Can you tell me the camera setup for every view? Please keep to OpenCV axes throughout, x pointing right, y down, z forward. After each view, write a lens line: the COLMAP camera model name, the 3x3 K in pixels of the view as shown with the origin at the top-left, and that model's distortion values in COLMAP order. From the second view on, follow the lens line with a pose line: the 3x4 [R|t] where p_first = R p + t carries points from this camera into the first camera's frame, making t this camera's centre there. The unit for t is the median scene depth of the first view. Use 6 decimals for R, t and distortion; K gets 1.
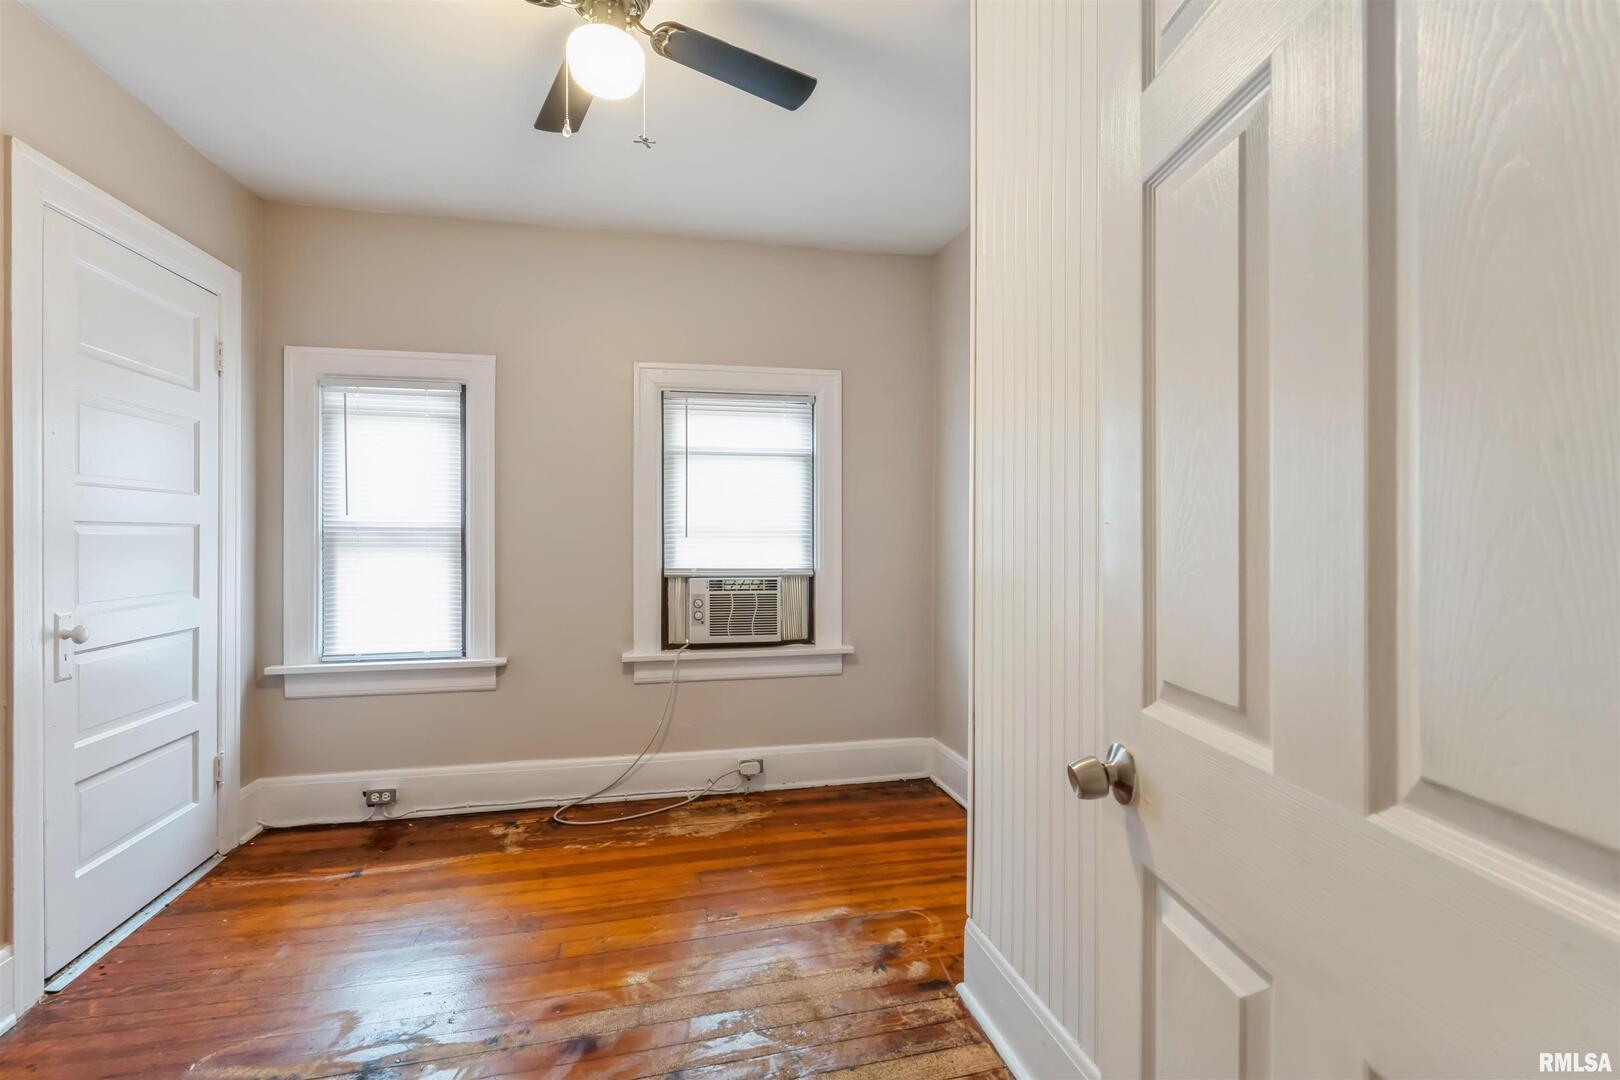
lens RADIAL K [[746.1, 0, 807.5], [0, 746.1, 530.2], [0, 0, 1]] dist [-0.043763, 0.018841]
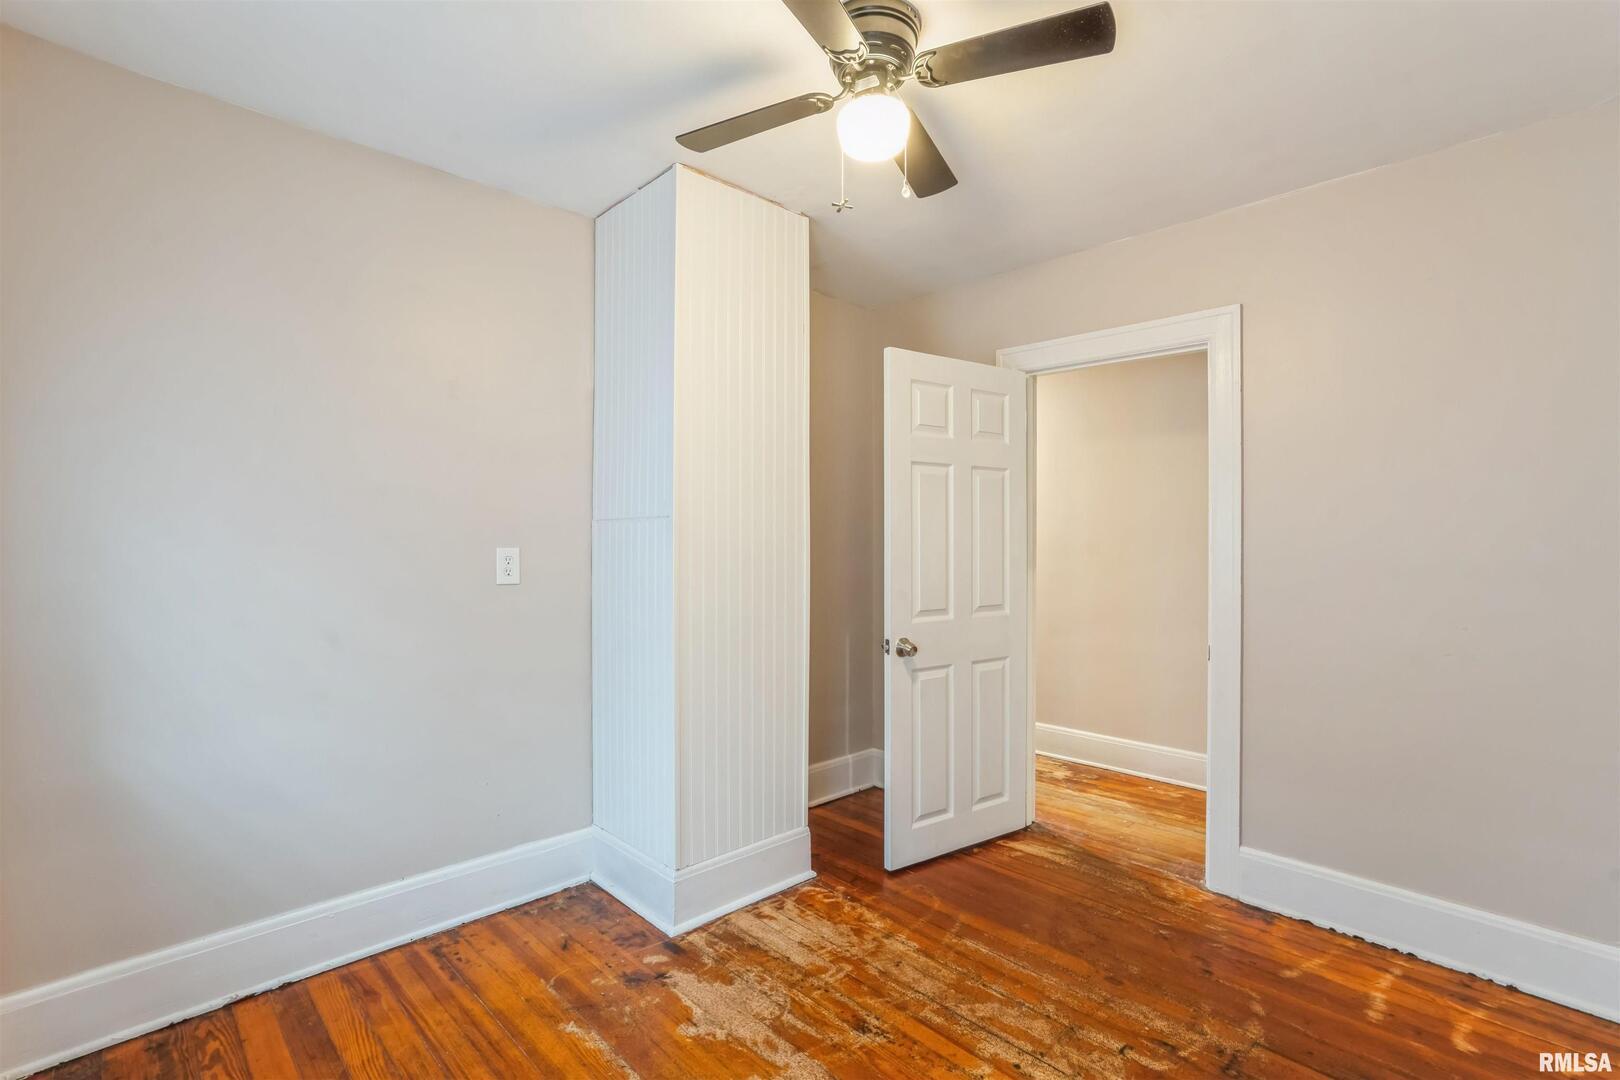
lens RADIAL K [[746.1, 0, 807.5], [0, 746.1, 530.2], [0, 0, 1]] dist [-0.043763, 0.018841]
pose [[-0.518775, -0.000705, 0.854910, -0.830952], [-0.002683, 0.999996, -0.000804, -0.064391], [-0.854906, -0.002710, -0.518775, 1.208013]]
